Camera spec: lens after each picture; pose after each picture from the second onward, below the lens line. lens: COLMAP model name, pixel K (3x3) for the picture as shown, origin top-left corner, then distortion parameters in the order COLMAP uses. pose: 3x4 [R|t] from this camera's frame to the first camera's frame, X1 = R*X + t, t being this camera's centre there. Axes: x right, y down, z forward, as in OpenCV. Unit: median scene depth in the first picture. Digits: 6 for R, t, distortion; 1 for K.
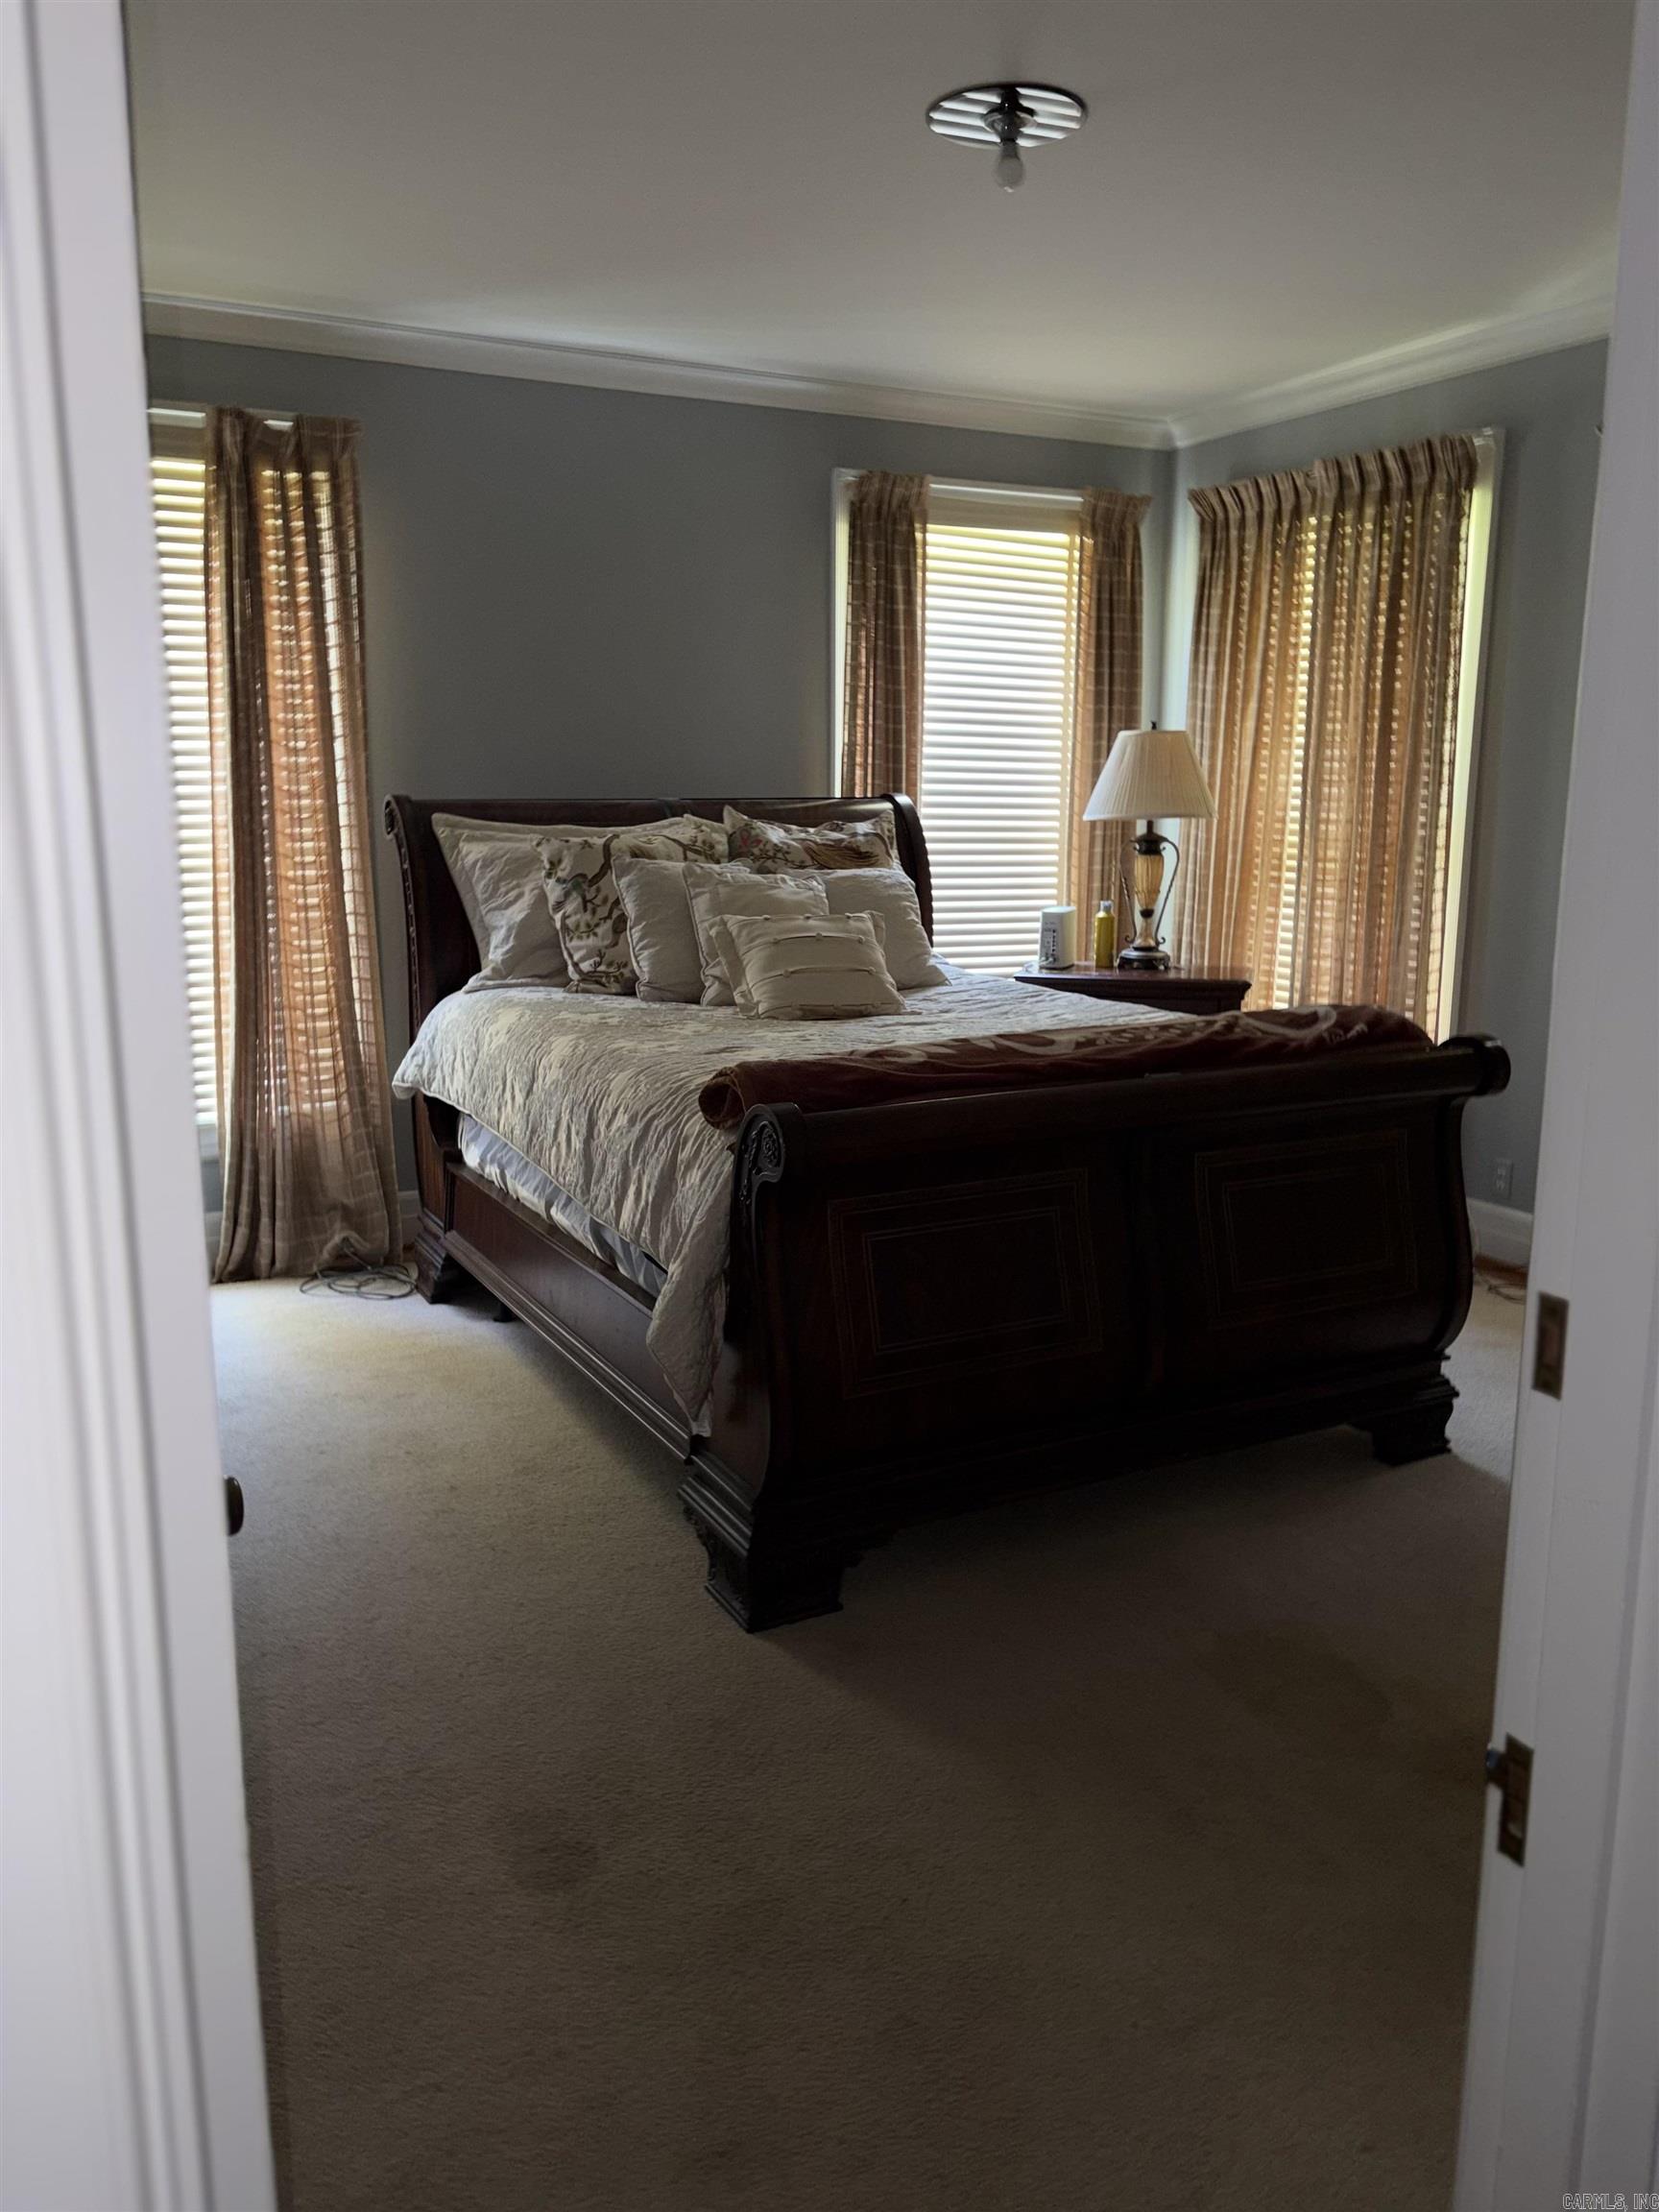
lens RADIAL K [[1665.2, 0, 830.5], [0, 1665.2, 1111.9], [0, 0, 1]] dist [0.048085, -0.061364]
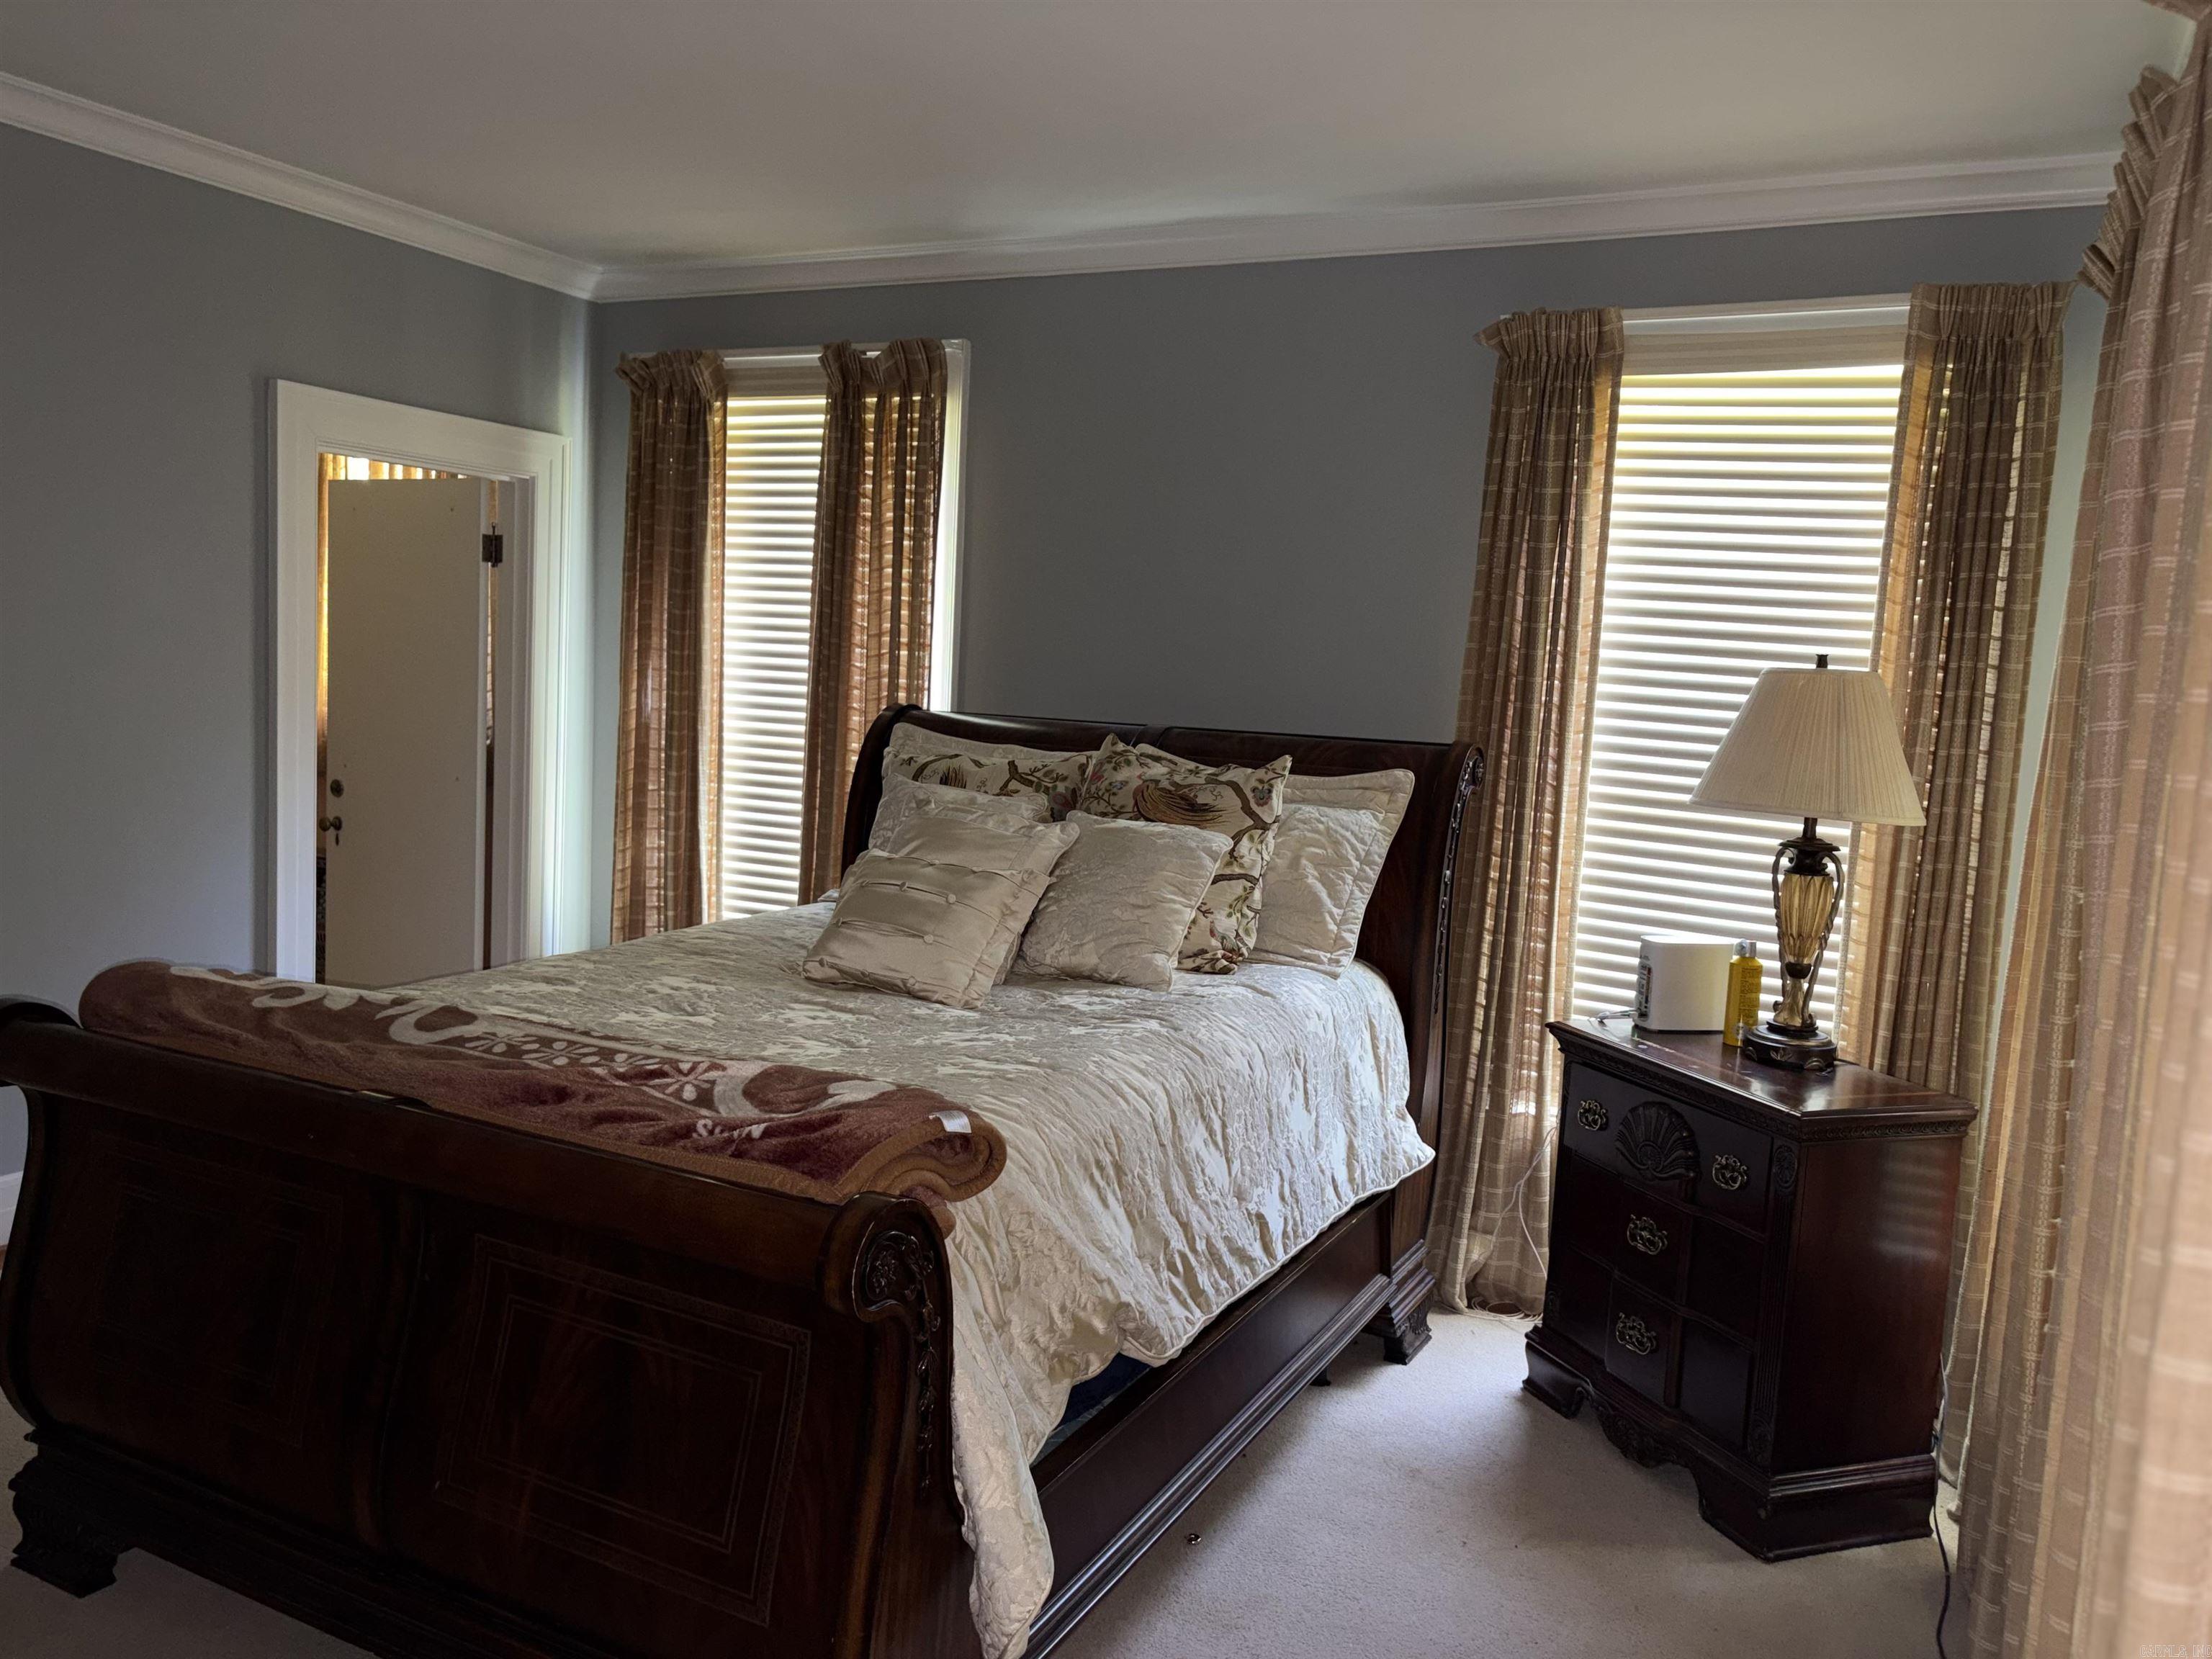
lens RADIAL K [[1665.2, 0, 1110.6], [0, 1665.2, 828.3], [0, 0, 1]] dist [0.048085, -0.061364]
pose [[0.579407, 0.109830, -0.807605, 0.524843], [-0.212474, 0.976971, -0.019574, -0.105928], [0.786856, 0.182936, 0.589399, 0.452639]]
